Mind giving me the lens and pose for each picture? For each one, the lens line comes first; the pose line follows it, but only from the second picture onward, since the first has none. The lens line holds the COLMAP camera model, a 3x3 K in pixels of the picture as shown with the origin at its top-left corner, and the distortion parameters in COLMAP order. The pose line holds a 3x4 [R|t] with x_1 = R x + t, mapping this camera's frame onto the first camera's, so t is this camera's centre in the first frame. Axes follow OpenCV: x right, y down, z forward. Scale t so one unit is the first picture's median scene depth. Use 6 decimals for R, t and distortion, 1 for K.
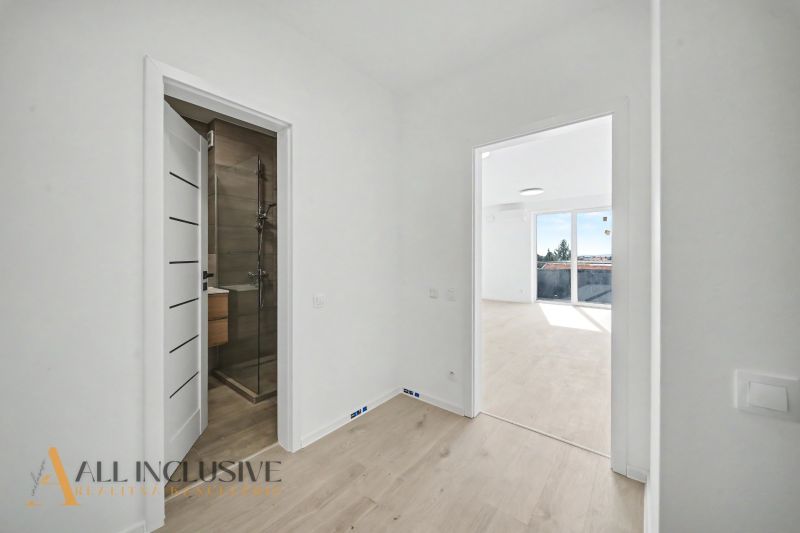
lens RADIAL K [[298.0, 0, 400.1], [0, 298.0, 261.9], [0, 0, 1]] dist [0.001320, -0.000059]
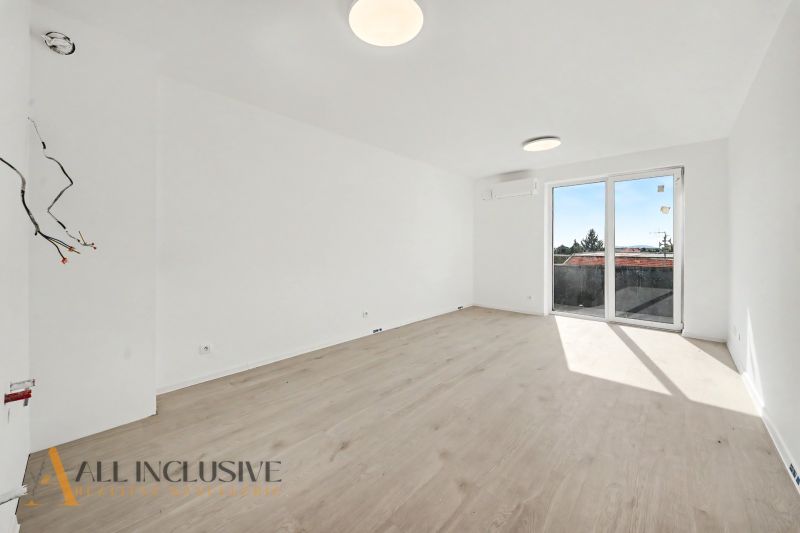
lens RADIAL K [[298.0, 0, 400.5], [0, 298.0, 254.0], [0, 0, 1]] dist [0.001320, -0.000059]
pose [[0.997635, 0.000426, -0.068731, 0.156191], [-0.000250, 0.999997, 0.002558, -0.004270], [0.068732, -0.002535, 0.997632, 0.290478]]
